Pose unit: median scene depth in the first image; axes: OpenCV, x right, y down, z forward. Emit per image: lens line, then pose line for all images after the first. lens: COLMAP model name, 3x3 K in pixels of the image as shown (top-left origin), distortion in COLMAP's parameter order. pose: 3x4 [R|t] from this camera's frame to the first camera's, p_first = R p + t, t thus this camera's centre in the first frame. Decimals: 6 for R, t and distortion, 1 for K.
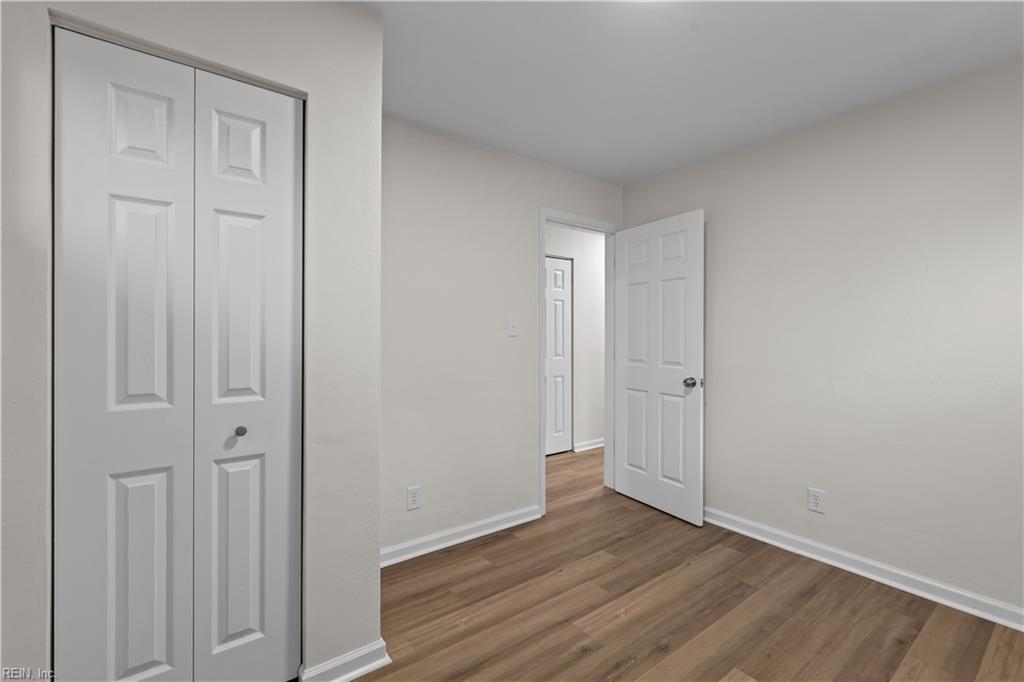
lens RADIAL K [[447.5, 0, 511.5], [0, 447.5, 335.8], [0, 0, 1]] dist [0.001601, 0.000047]
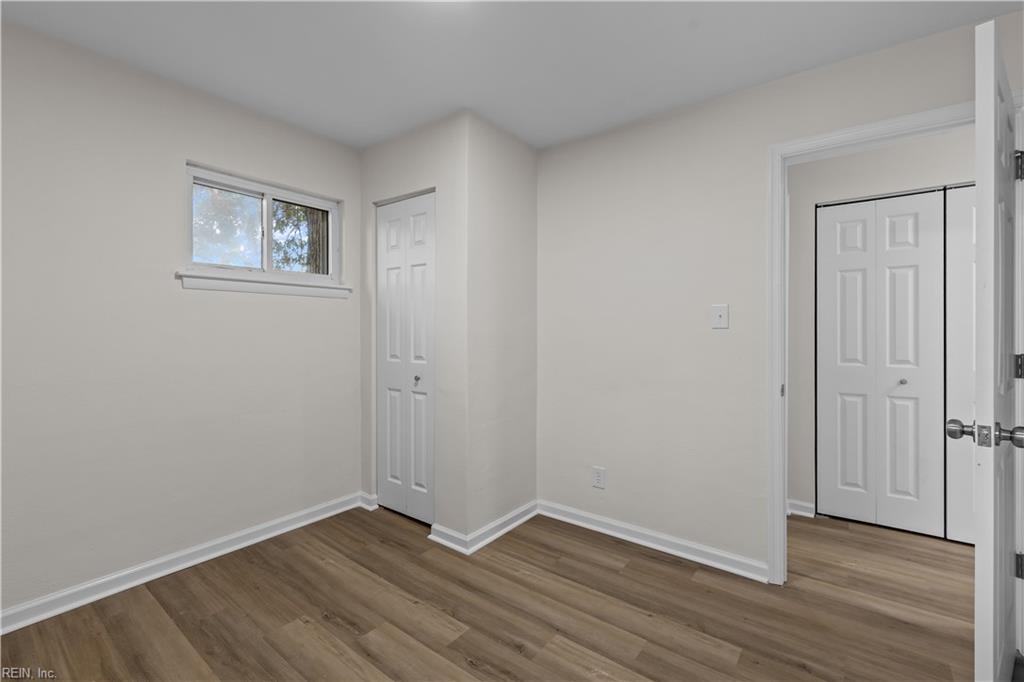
lens RADIAL K [[441.9, 0, 512.3], [0, 441.9, 333.8], [0, 0, 1]] dist [0.001516, 0.000010]
pose [[0.265180, -0.001313, -0.964198, 0.870642], [0.000290, 0.999999, -0.001282, 0.015776], [0.964199, 0.000061, 0.265181, 0.582600]]
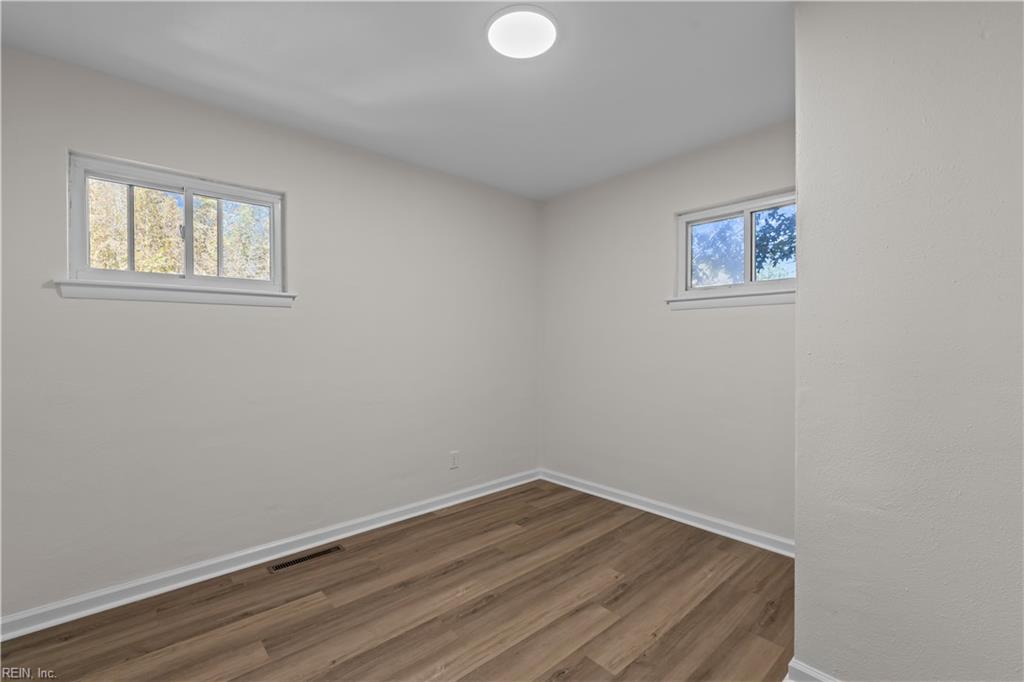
lens RADIAL K [[443.2, 0, 516.5], [0, 443.2, 341.9], [0, 0, 1]] dist [0.001667, -0.000306]
pose [[-0.996737, -0.002277, -0.080688, 0.249524], [-0.002337, 0.999997, 0.000651, 0.006484], [0.080686, 0.000837, -0.996739, 1.491545]]
